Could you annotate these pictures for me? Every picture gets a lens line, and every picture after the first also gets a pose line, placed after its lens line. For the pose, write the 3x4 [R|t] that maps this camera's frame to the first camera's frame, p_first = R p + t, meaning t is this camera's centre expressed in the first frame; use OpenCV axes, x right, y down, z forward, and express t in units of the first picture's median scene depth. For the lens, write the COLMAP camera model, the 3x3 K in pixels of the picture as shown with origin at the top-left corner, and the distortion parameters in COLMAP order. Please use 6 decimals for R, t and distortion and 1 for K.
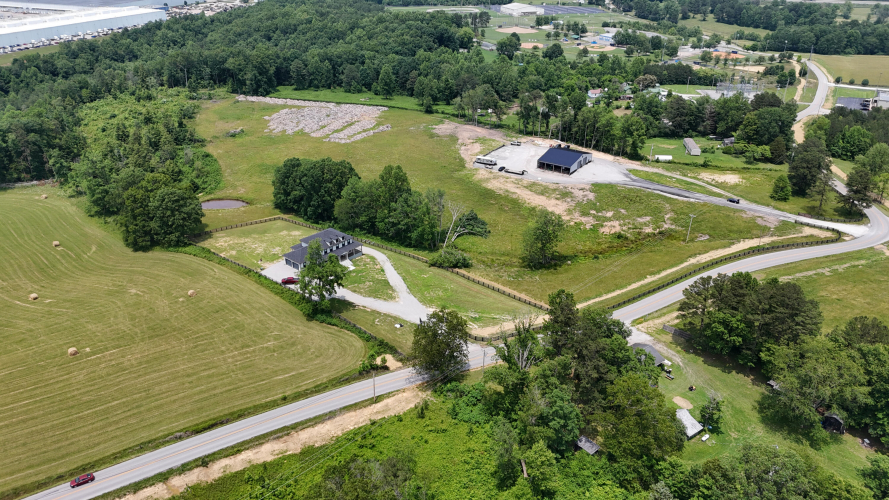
lens RADIAL K [[636.7, 0, 444.5], [0, 636.7, 250.0], [0, 0, 1]] dist [0.082806, -0.082123]
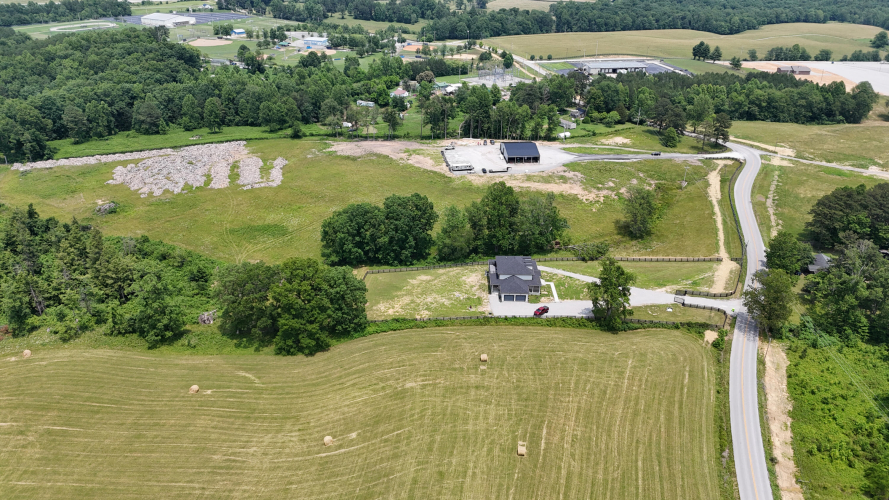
lens RADIAL K [[636.7, 0, 444.5], [0, 636.7, 250.0], [0, 0, 1]] dist [0.082806, -0.082123]
pose [[0.776218, -0.282787, 0.563486, -0.562302], [0.281298, 0.955212, 0.091880, -0.110906], [-0.564231, 0.087189, 0.821000, 0.169351]]
